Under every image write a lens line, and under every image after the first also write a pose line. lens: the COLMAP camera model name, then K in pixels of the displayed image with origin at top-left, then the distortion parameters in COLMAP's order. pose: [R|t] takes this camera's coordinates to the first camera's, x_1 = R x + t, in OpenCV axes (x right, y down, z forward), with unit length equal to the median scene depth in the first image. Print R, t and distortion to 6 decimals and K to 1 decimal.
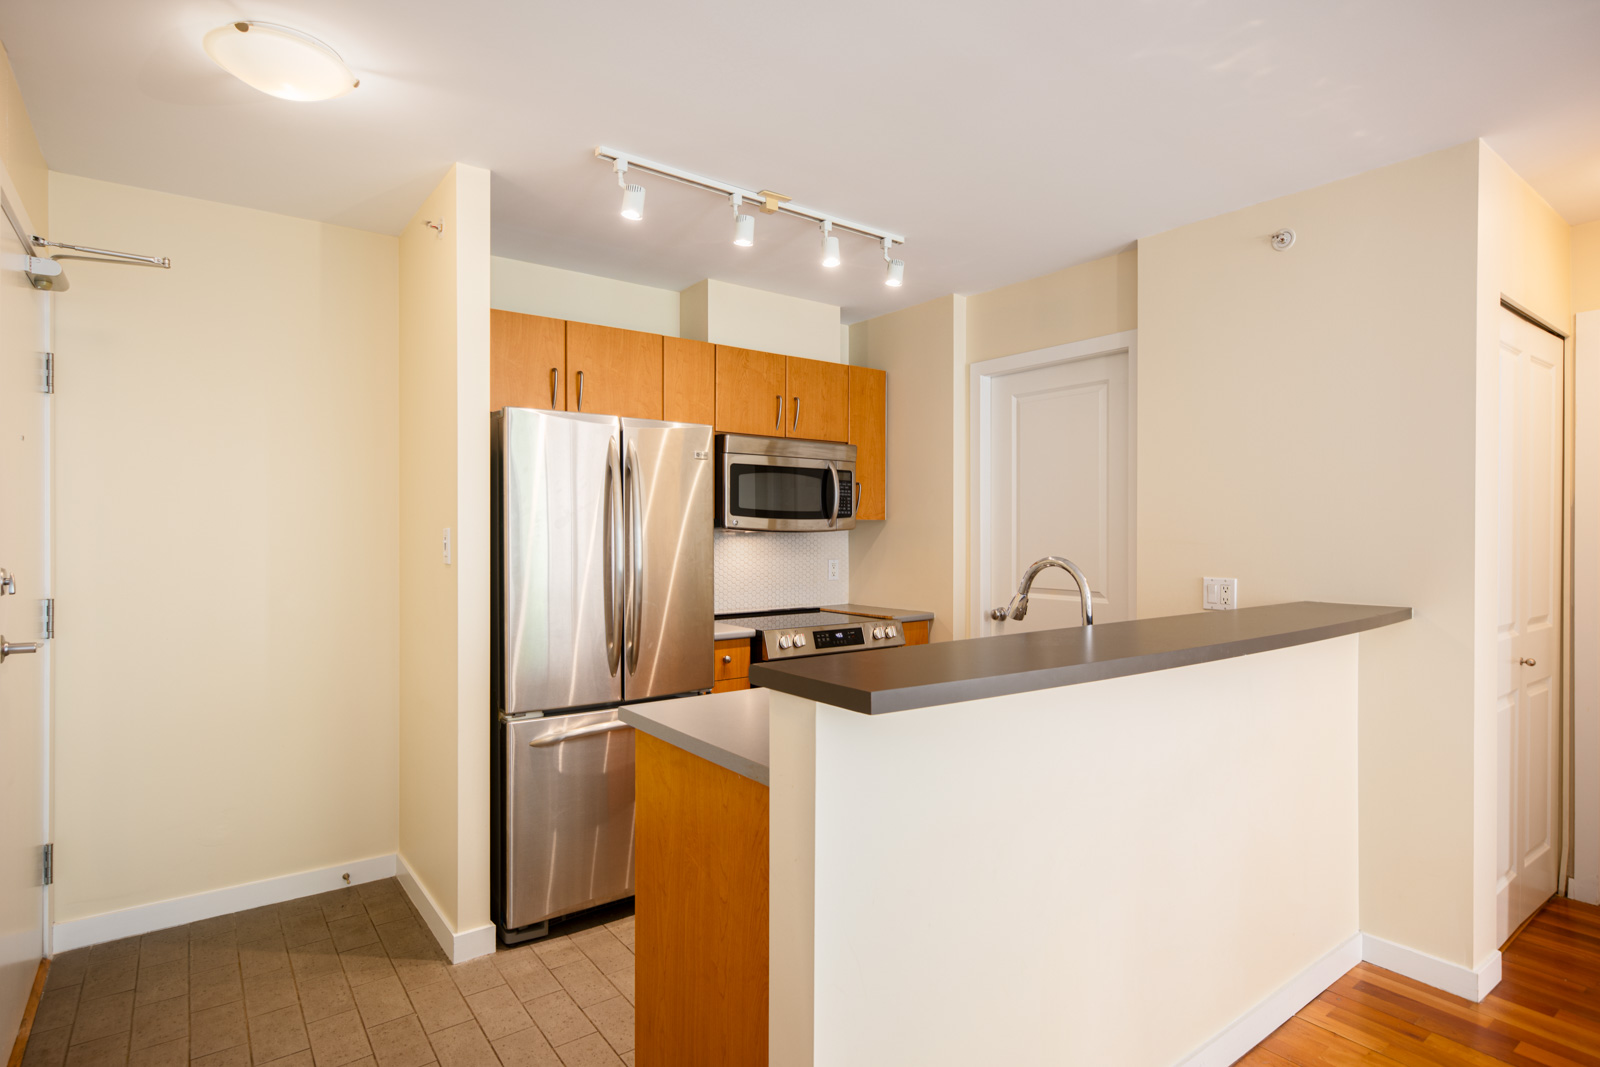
lens RADIAL K [[818.1, 0, 803.5], [0, 818.1, 533.0], [0, 0, 1]] dist [-0.001548, 0.001280]
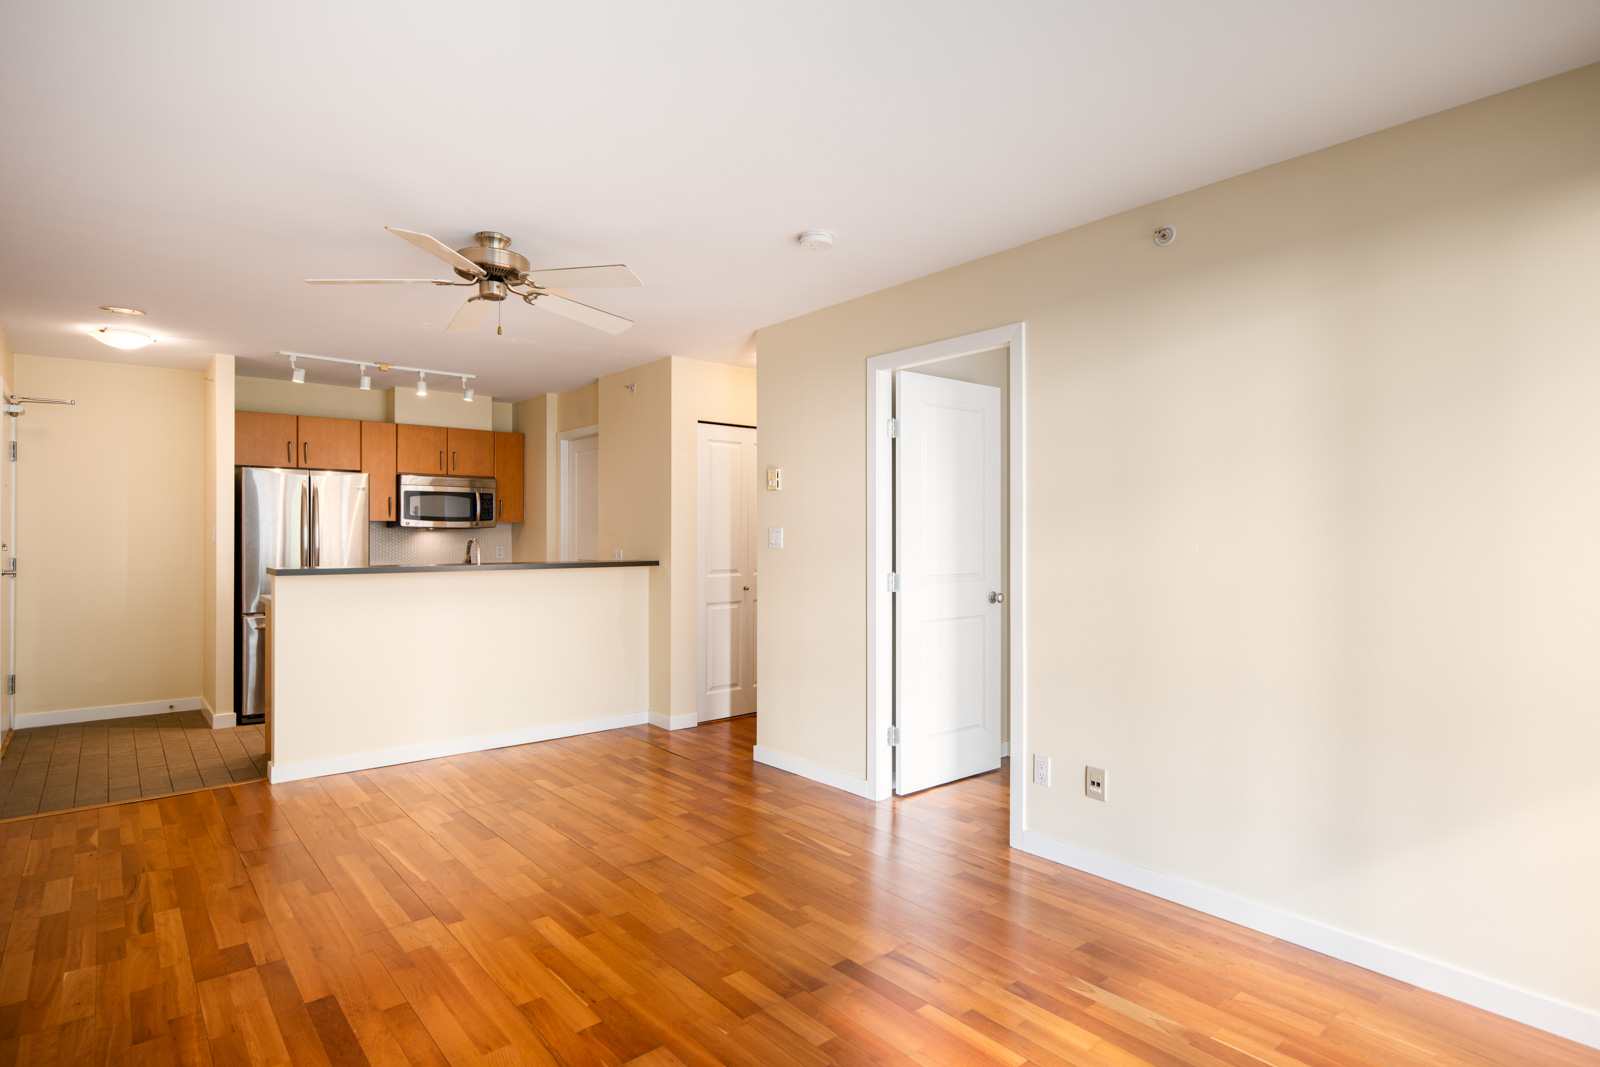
lens RADIAL K [[825.8, 0, 804.6], [0, 825.8, 533.0], [0, 0, 1]] dist [0.002372, 0.001595]
pose [[0.998644, -0.000220, 0.052066, 0.752312], [0.000479, 0.999988, -0.004954, 0.019668], [-0.052064, 0.004972, 0.998631, -0.931237]]
